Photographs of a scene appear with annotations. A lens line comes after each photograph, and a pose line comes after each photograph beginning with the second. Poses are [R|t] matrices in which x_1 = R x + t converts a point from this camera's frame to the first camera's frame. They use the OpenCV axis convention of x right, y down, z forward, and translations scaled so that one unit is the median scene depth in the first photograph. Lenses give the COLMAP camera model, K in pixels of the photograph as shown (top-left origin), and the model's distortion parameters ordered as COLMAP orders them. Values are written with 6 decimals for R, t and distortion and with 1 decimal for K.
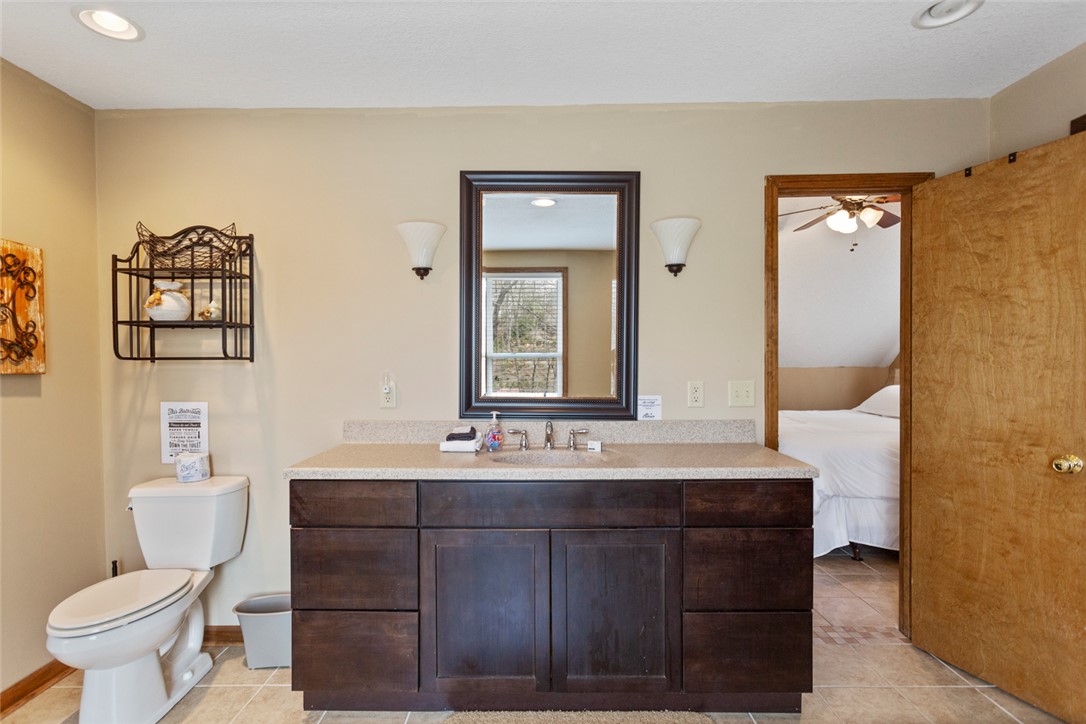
lens RADIAL K [[532.2, 0, 541.6], [0, 532.2, 368.5], [0, 0, 1]] dist [0.004280, 0.000117]
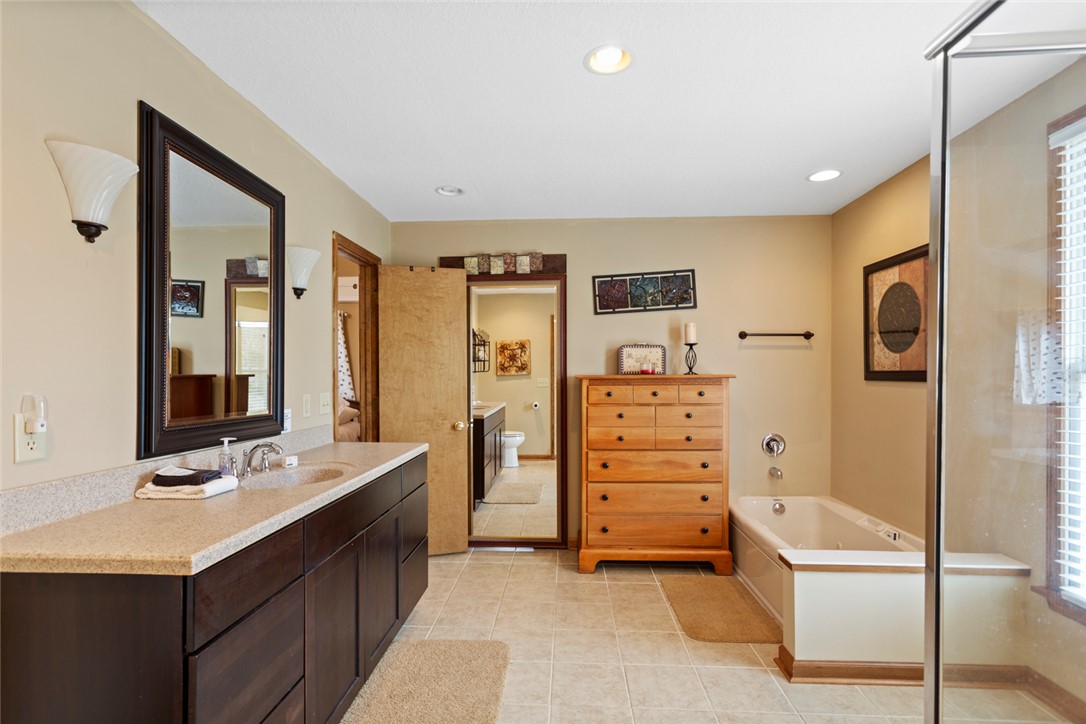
lens RADIAL K [[532.2, 0, 540.8], [0, 532.2, 367.9], [0, 0, 1]] dist [0.004280, 0.000117]
pose [[0.041774, 0.019123, 0.998944, -0.906095], [0.018157, 0.999637, -0.019895, -0.000425], [-0.998962, 0.018969, 0.041412, 0.503916]]
